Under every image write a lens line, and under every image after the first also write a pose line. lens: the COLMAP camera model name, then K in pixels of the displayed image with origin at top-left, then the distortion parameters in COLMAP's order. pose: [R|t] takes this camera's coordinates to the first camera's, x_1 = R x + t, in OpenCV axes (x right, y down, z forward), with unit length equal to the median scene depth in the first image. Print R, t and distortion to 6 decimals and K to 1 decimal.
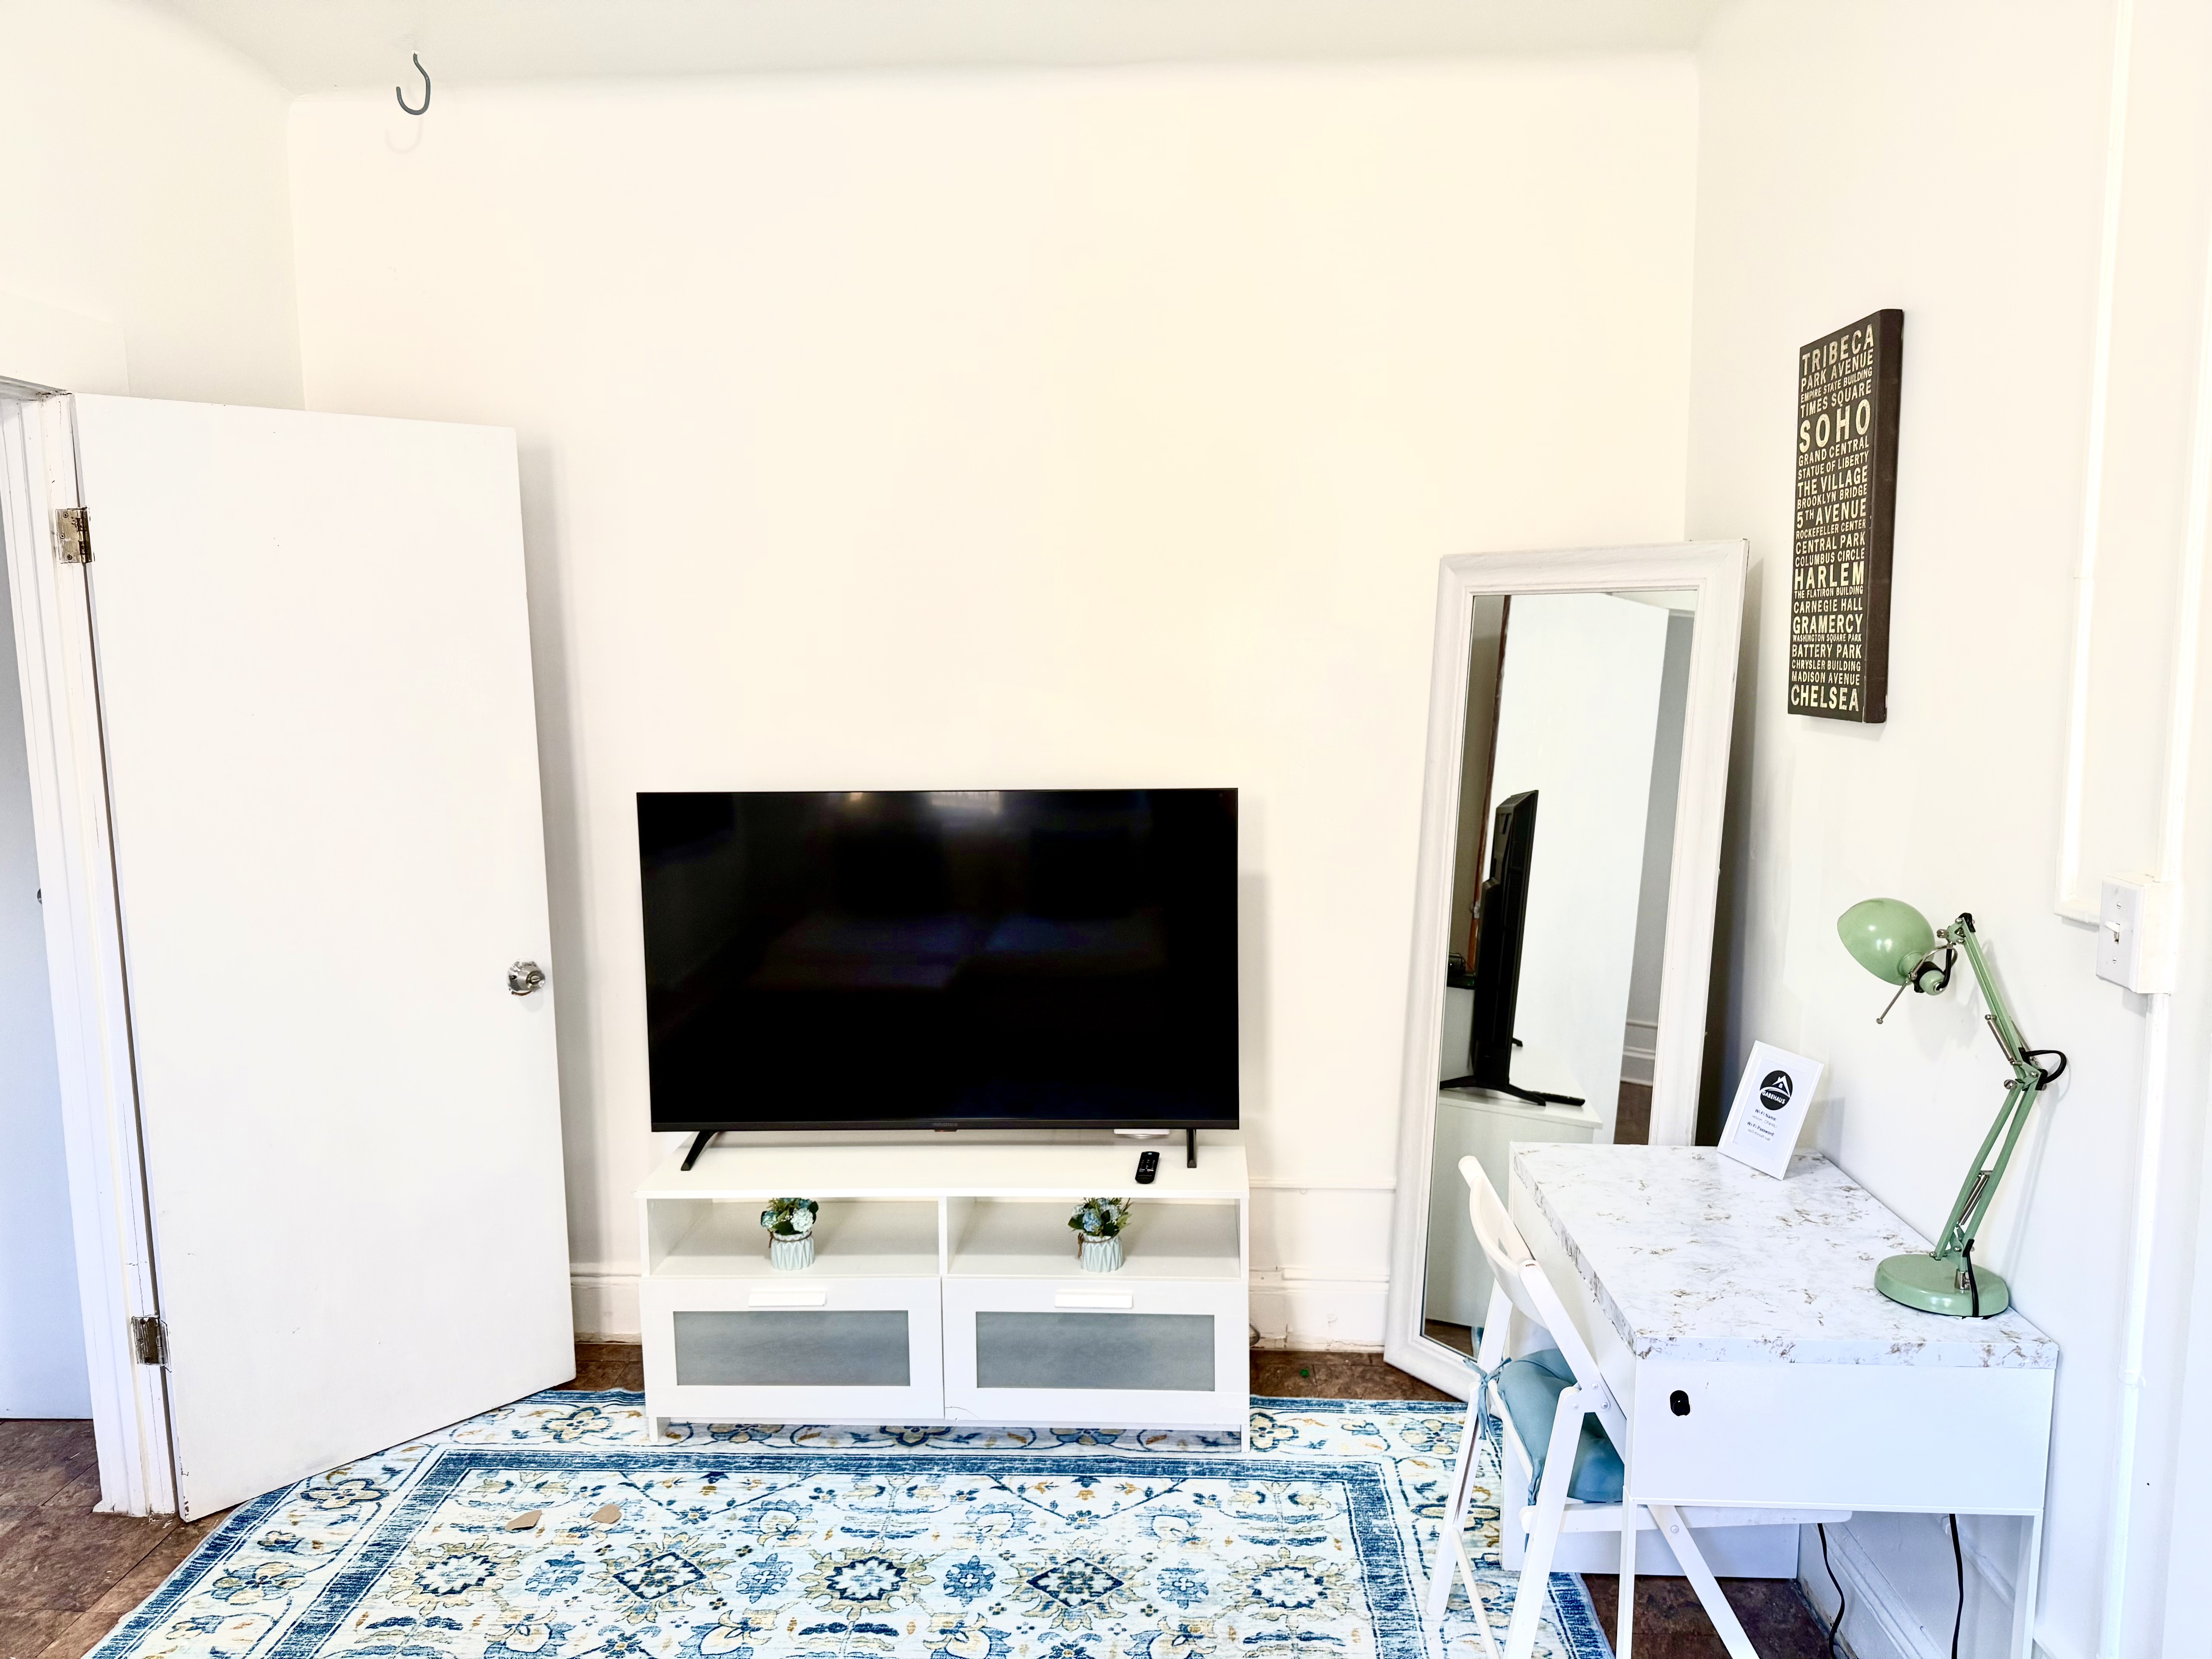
lens RADIAL K [[1616.1, 0, 1106.0], [0, 1616.1, 836.8], [0, 0, 1]] dist [0.001305, -0.000400]
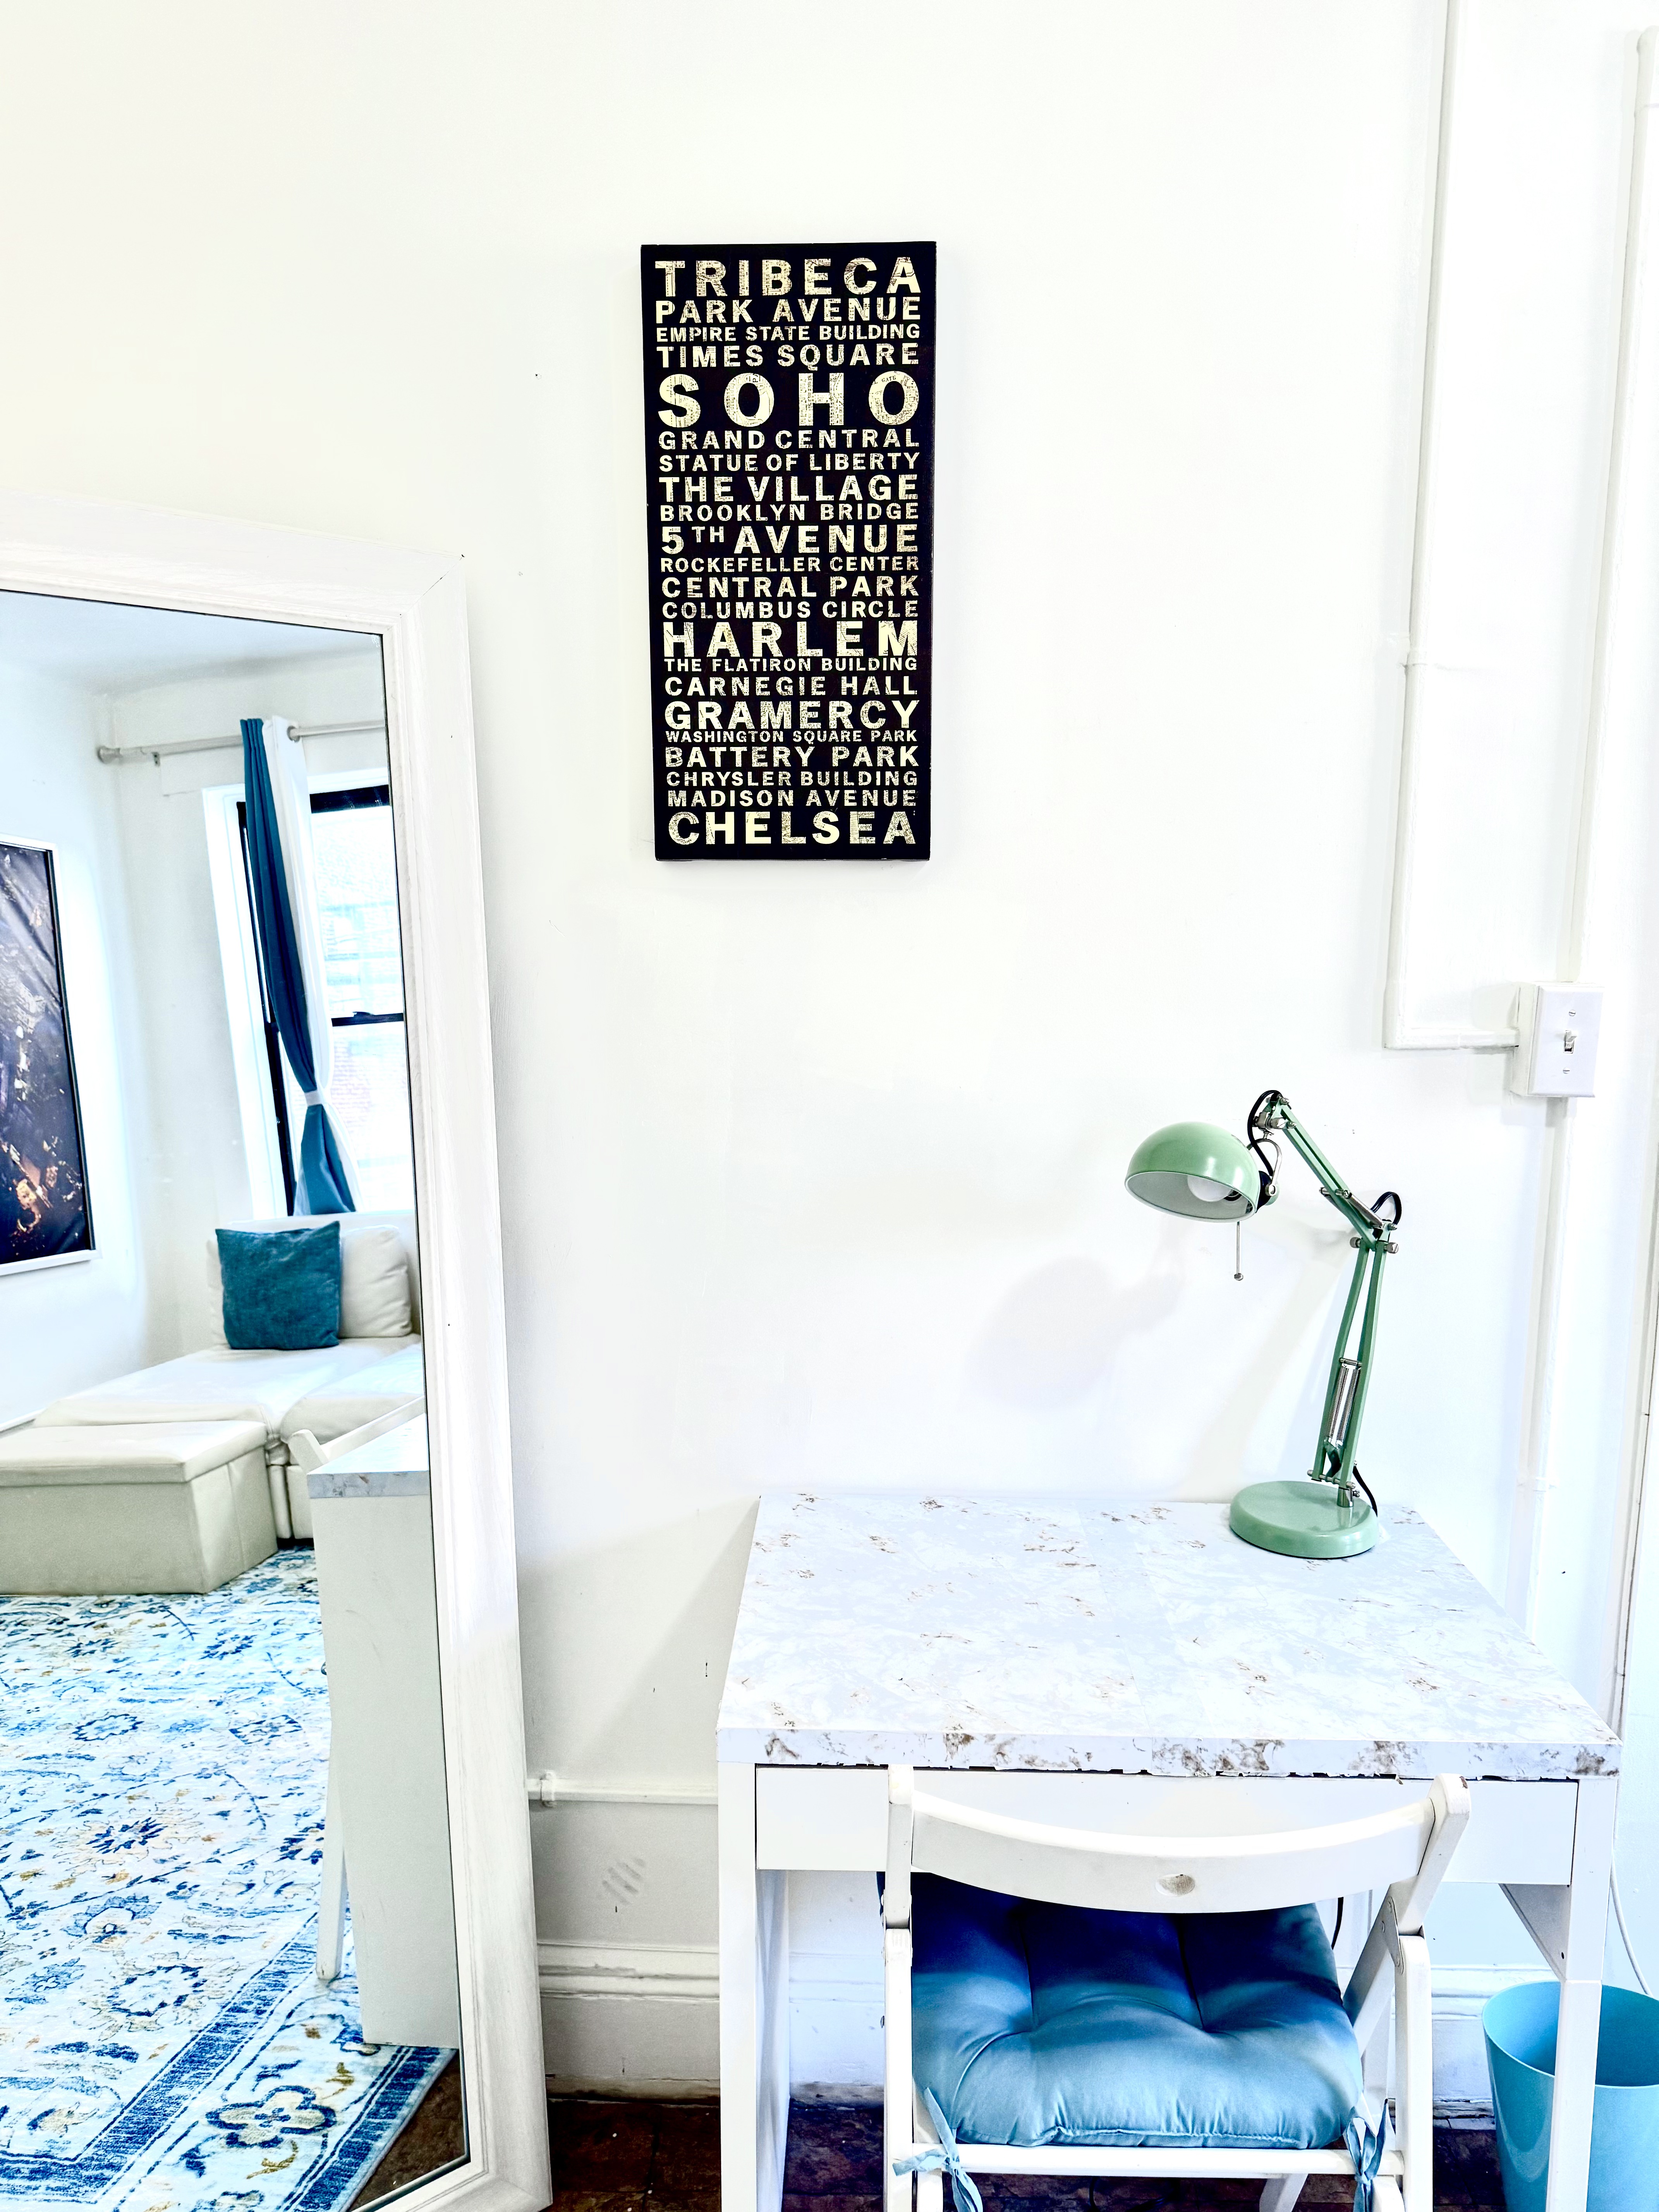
lens RADIAL K [[1616.1, 0, 831.6], [0, 1616.1, 1105.2], [0, 0, 1]] dist [0.001305, -0.000400]
pose [[-0.034134, -0.169140, 0.985001, -0.227845], [0.122987, 0.977373, 0.172092, -0.089431], [-0.991821, 0.127017, -0.012559, 1.030767]]
